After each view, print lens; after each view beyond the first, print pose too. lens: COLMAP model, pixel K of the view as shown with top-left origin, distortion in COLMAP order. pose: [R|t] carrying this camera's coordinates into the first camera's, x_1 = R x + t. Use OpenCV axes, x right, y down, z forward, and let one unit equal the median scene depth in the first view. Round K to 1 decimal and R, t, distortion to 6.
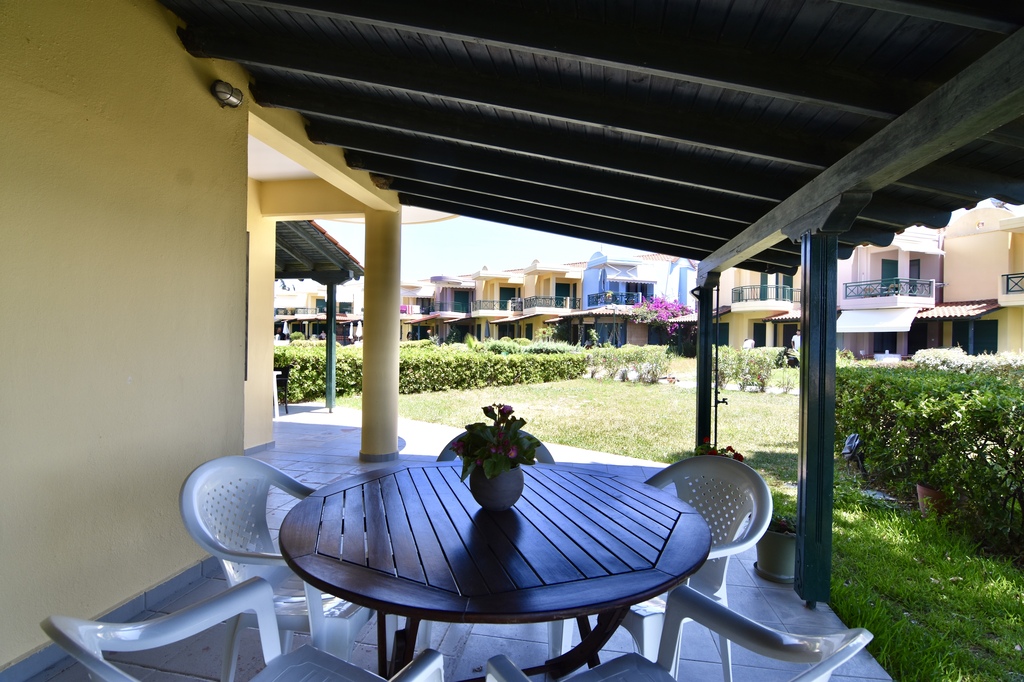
lens RADIAL K [[491.3, 0, 509.0], [0, 491.3, 339.1], [0, 0, 1]] dist [-0.016250, -0.005402]
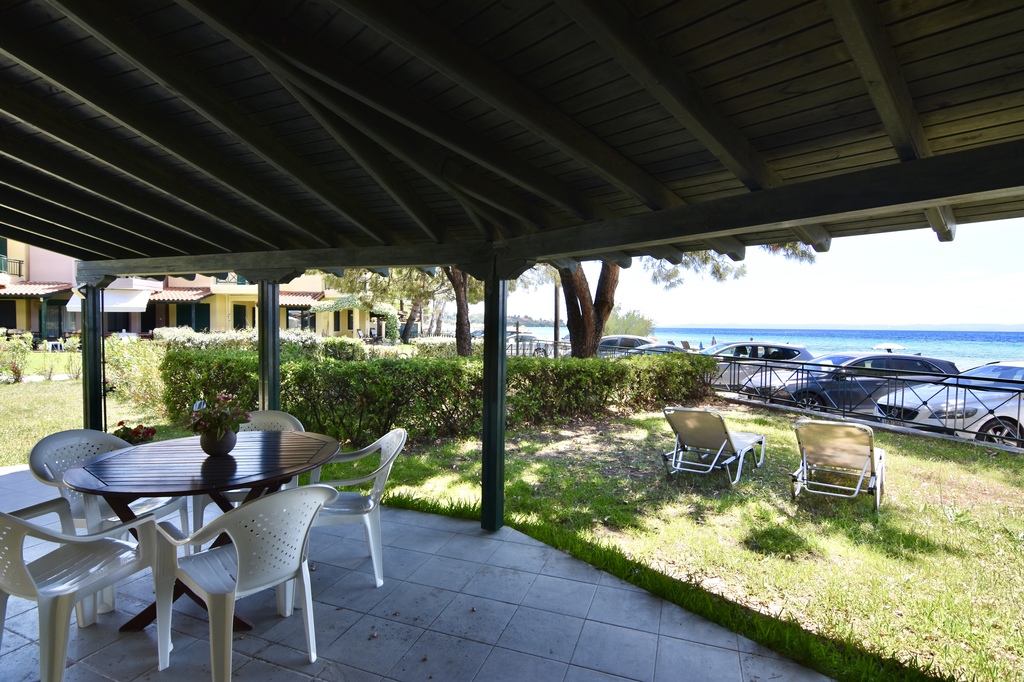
lens RADIAL K [[491.3, 0, 509.7], [0, 491.3, 340.8], [0, 0, 1]] dist [-0.016250, -0.005402]
pose [[0.188993, -0.043322, 0.981022, -0.106380], [-0.009831, 0.998893, 0.046005, -0.009869], [-0.981929, -0.018339, 0.188358, -0.023341]]
